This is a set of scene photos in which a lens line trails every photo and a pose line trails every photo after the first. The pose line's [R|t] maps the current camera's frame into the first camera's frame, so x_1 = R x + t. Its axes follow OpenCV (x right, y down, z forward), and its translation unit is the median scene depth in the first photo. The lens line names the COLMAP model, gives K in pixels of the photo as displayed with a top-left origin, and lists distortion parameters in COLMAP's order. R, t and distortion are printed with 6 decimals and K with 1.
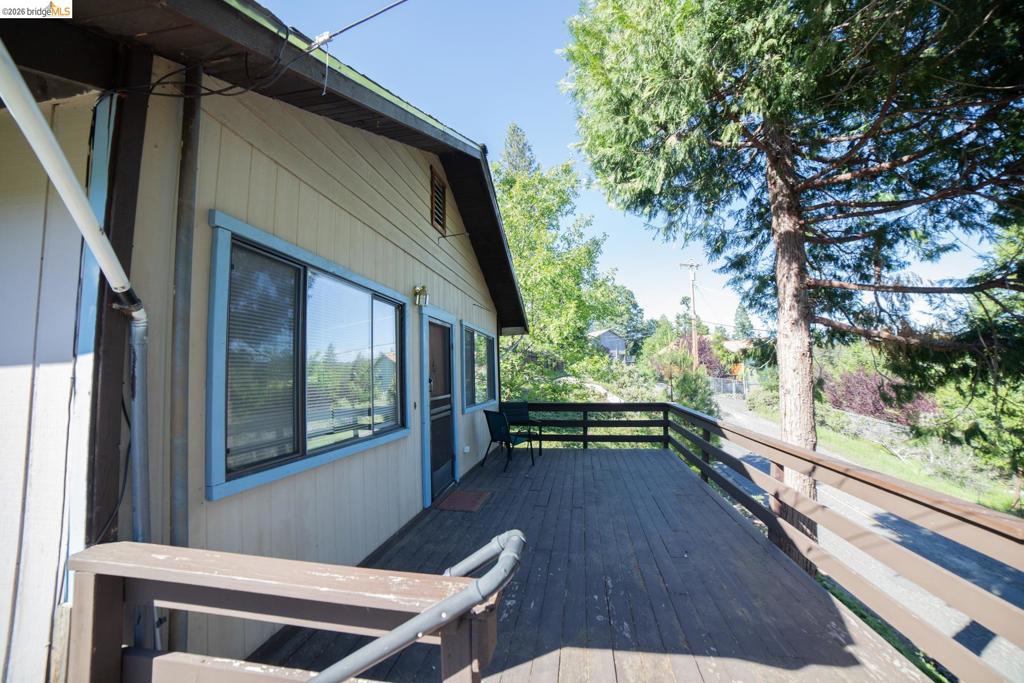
lens RADIAL K [[414.9, 0, 512.0], [0, 414.9, 341.5], [0, 0, 1]] dist [-0.106981, 0.037460]
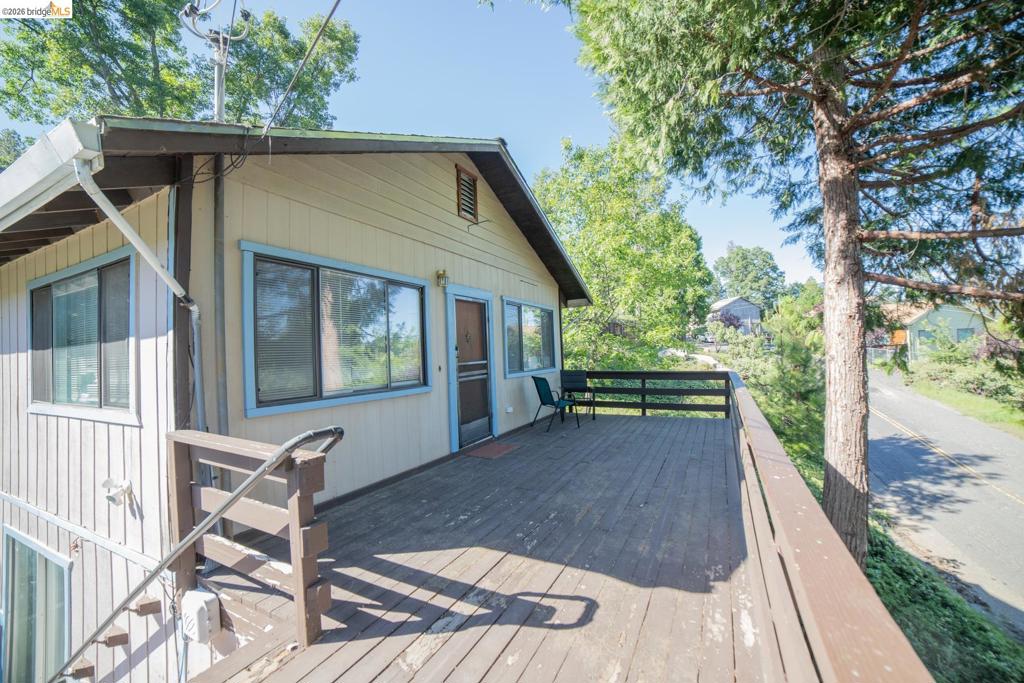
lens RADIAL K [[414.9, 0, 512.0], [0, 414.9, 341.5], [0, 0, 1]] dist [-0.106981, 0.037460]
pose [[0.952363, -0.017411, -0.304469, 0.277464], [0.036778, 0.997640, 0.057989, 0.009178], [0.302741, -0.066424, 0.950755, -0.081113]]
